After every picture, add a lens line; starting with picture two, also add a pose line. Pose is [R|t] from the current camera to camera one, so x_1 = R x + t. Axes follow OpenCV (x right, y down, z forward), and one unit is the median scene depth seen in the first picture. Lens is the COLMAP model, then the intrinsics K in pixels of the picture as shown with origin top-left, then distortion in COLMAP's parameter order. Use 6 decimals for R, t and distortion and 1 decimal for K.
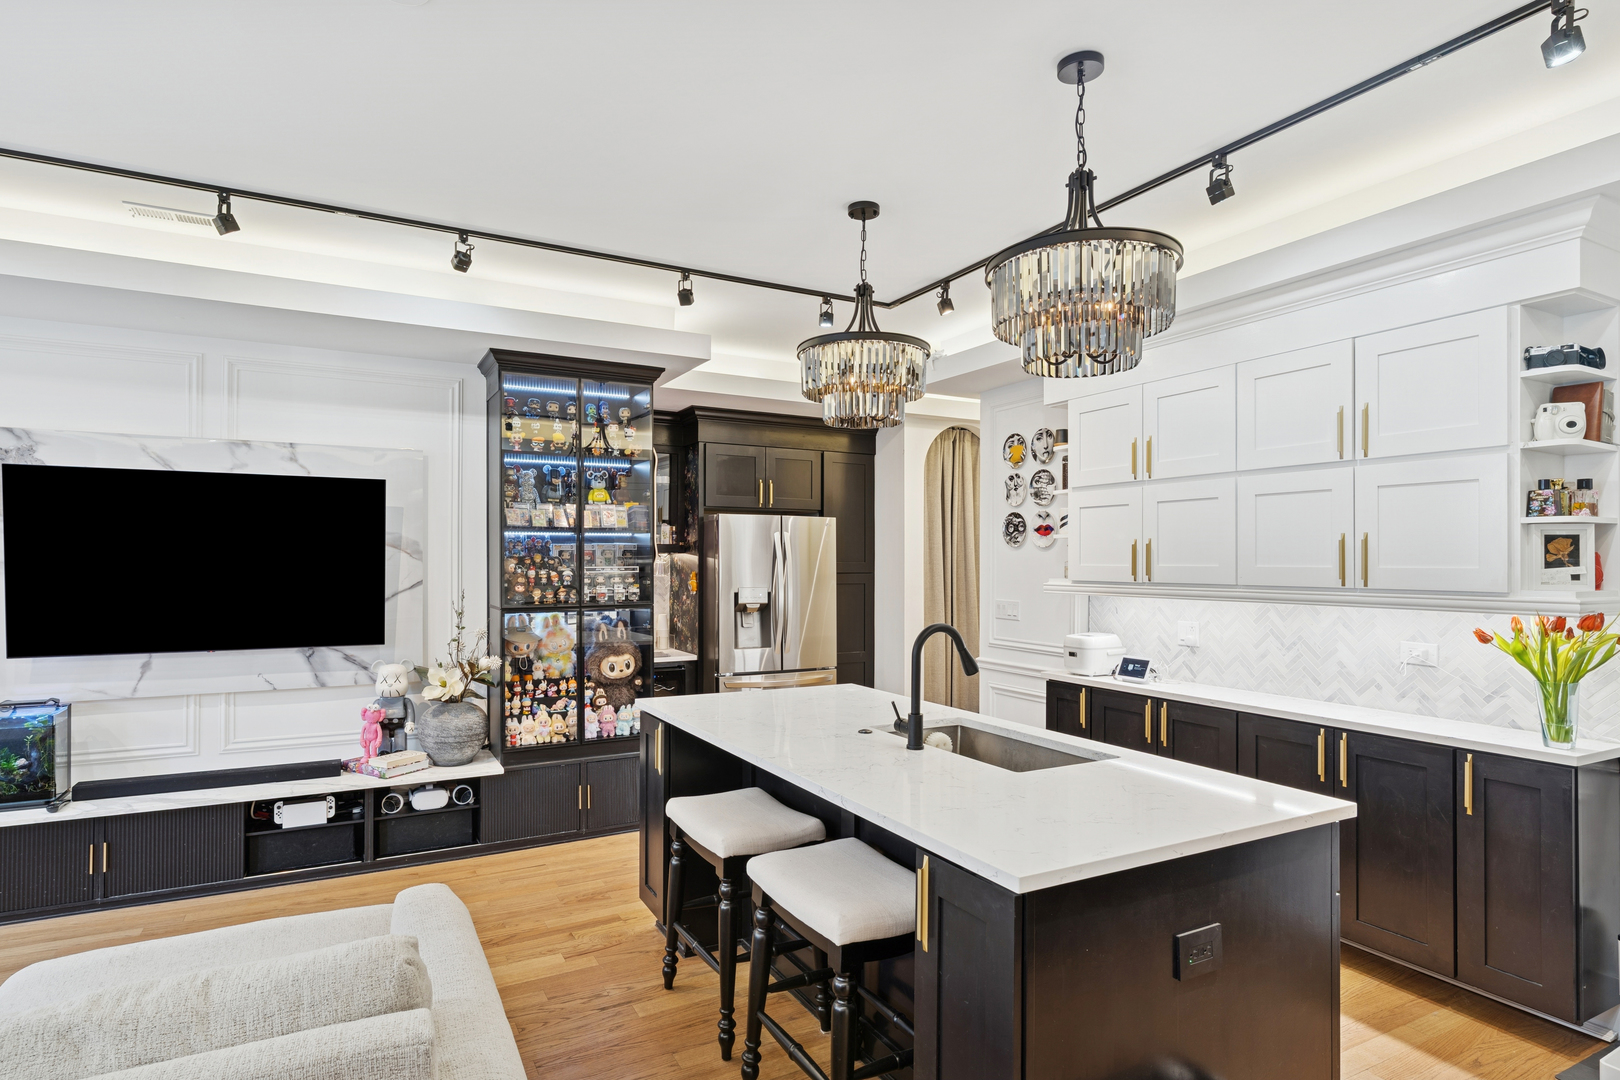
lens RADIAL K [[861.7, 0, 791.7], [0, 861.7, 555.3], [0, 0, 1]] dist [0.001319, 0.000621]
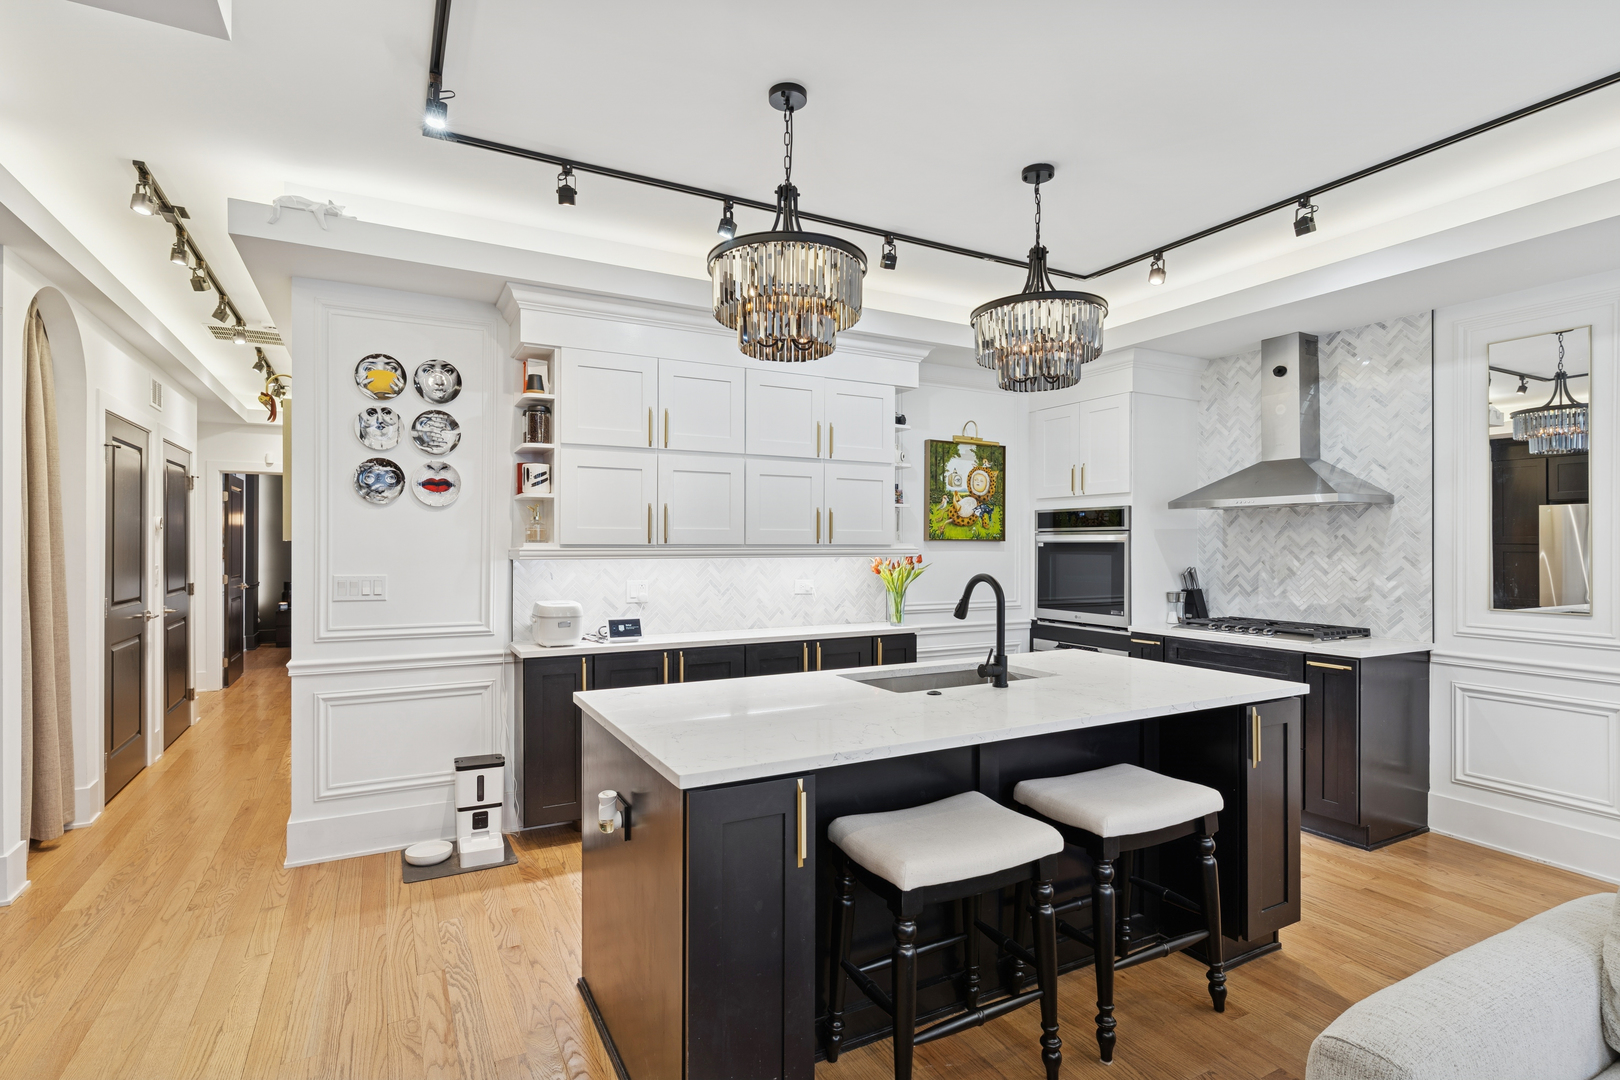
lens RADIAL K [[790.6, 0, 805.3], [0, 790.6, 540.8], [0, 0, 1]] dist [-0.000471, 0.000588]
pose [[-0.007409, -0.000101, 0.999973, -0.521639], [-0.009699, 0.999953, 0.000029, 0.022919], [-0.999926, -0.009698, -0.007409, 0.751730]]
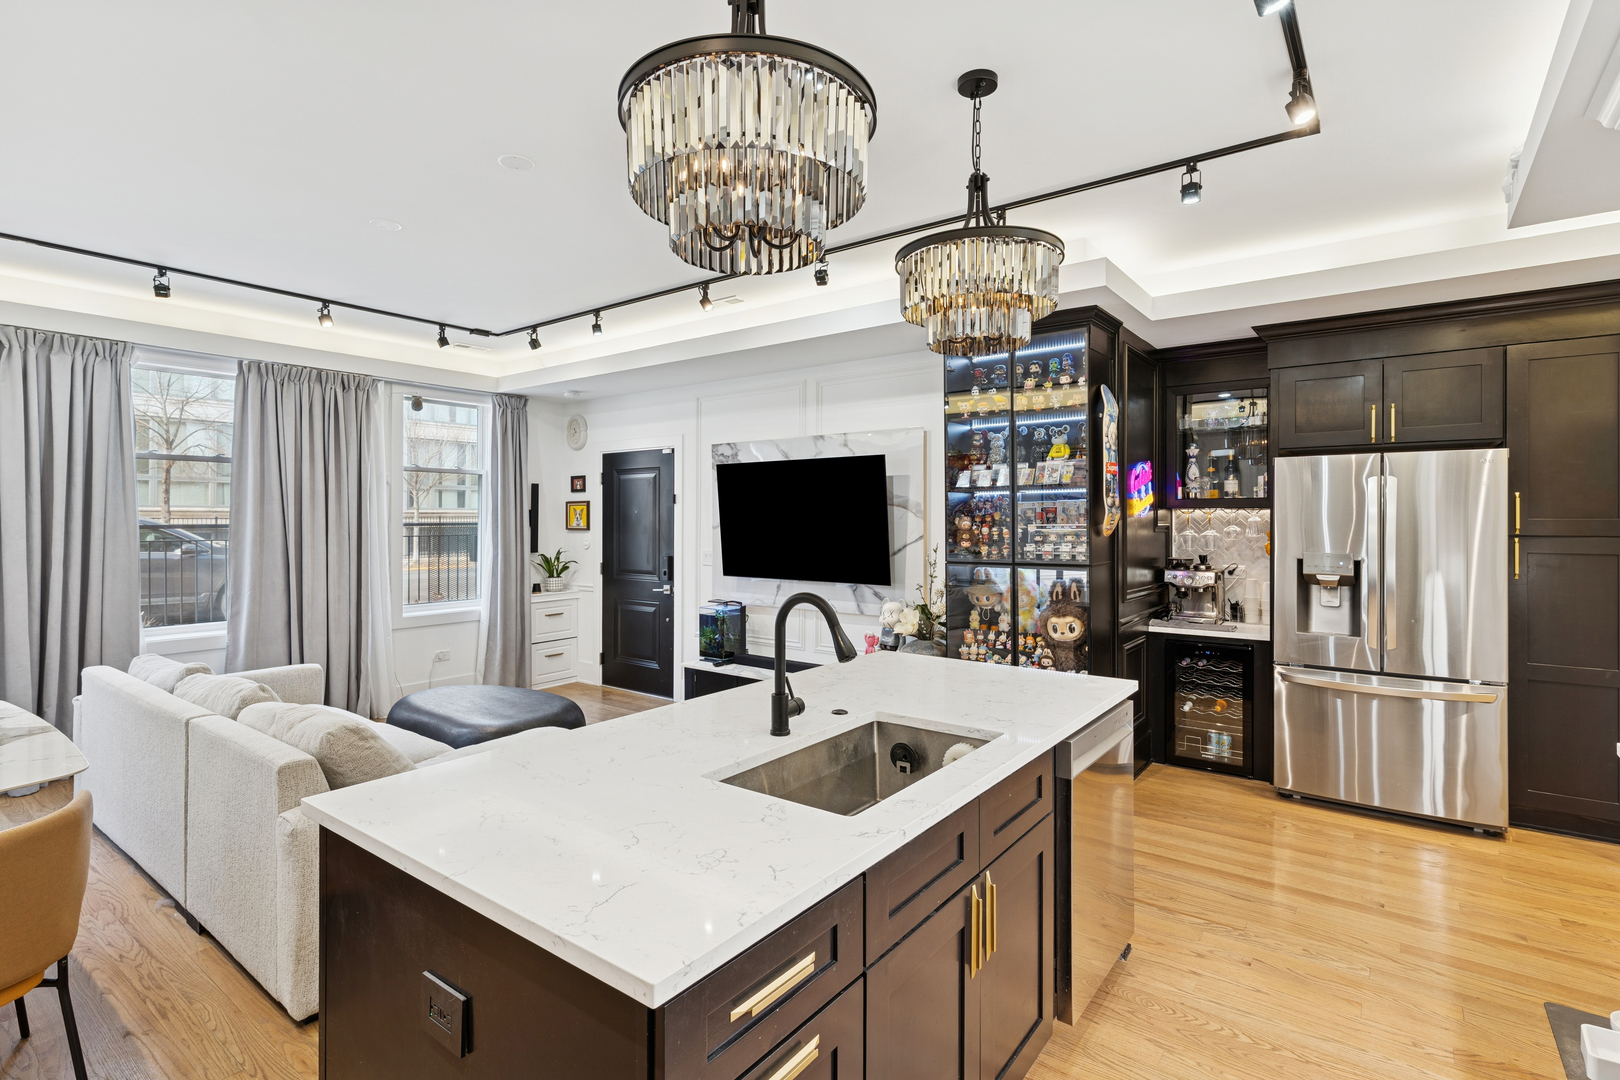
lens RADIAL K [[789.2, 0, 805.6], [0, 789.2, 518.6], [0, 0, 1]] dist [0.000666, 0.000025]
pose [[0.421455, -0.003555, -0.906842, 0.527101], [0.008239, 0.999966, -0.000091, 0.005049], [0.906812, -0.007433, 0.421470, 0.413513]]
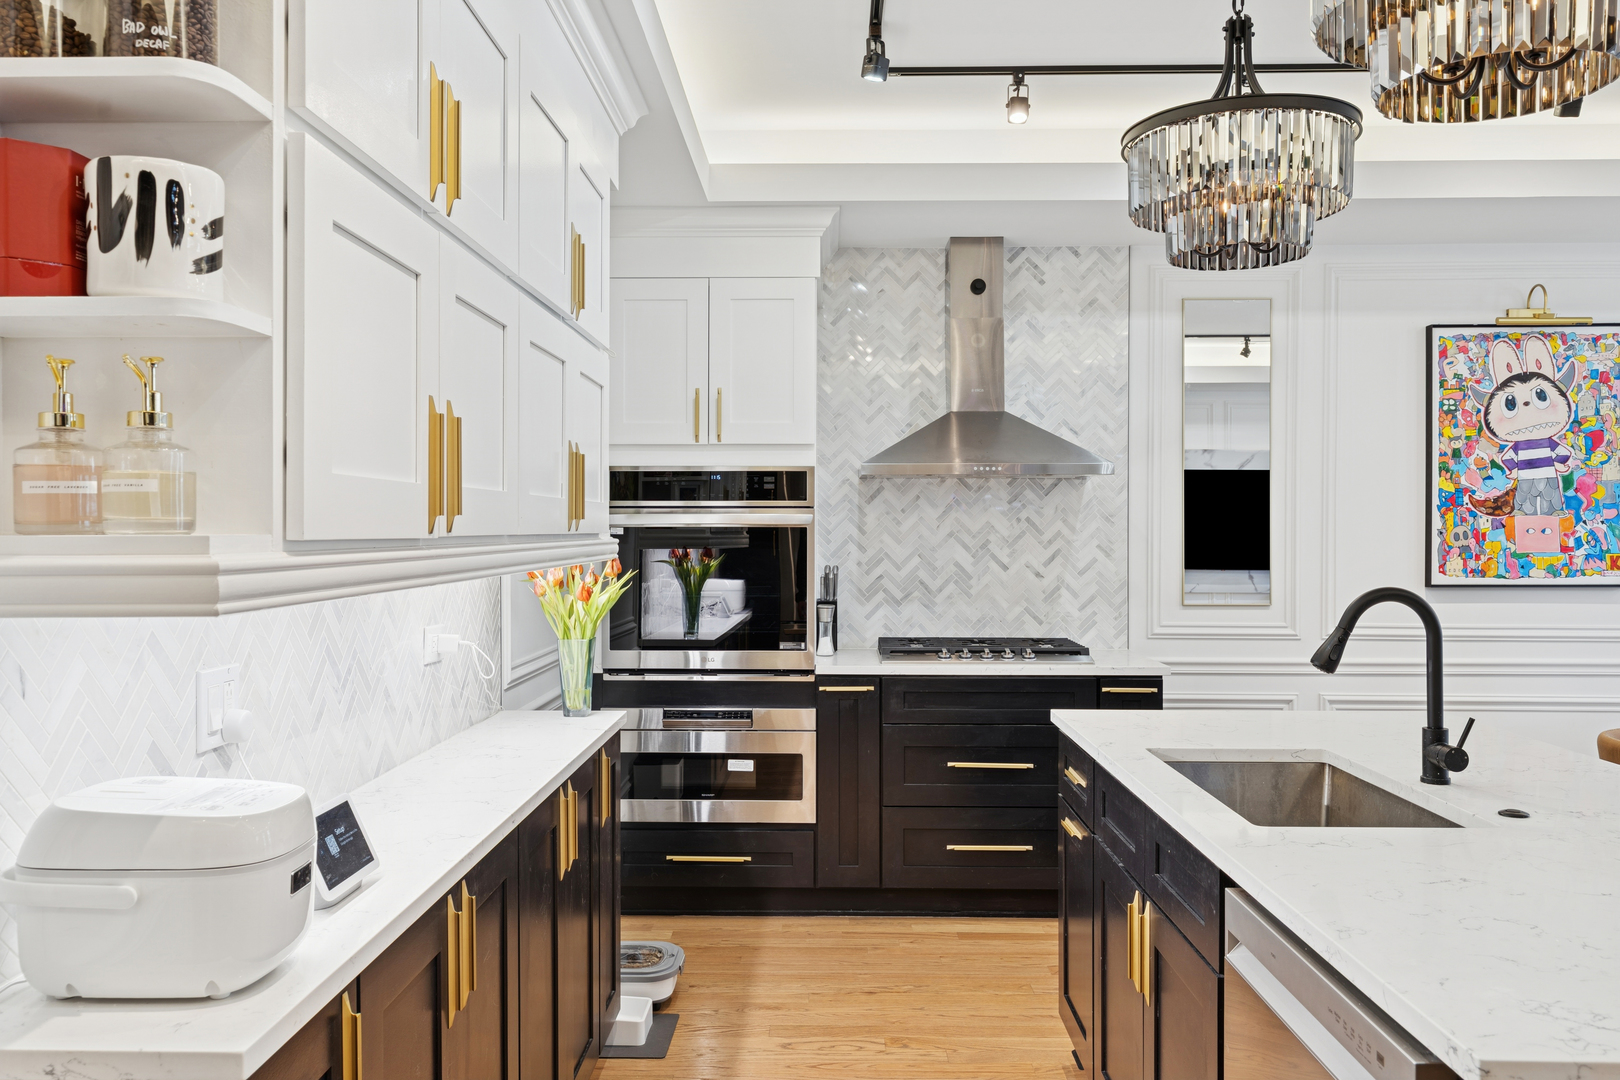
lens RADIAL K [[1283.5, 0, 810.0], [0, 1283.5, 540.0], [0, 0, 1]] dist [-0.000880, 0.005347]
pose [[-0.873515, -0.008574, 0.486722, 0.046485], [-0.008766, 0.999960, 0.001883, 0.029680], [-0.486719, -0.002622, -0.873555, 1.229801]]
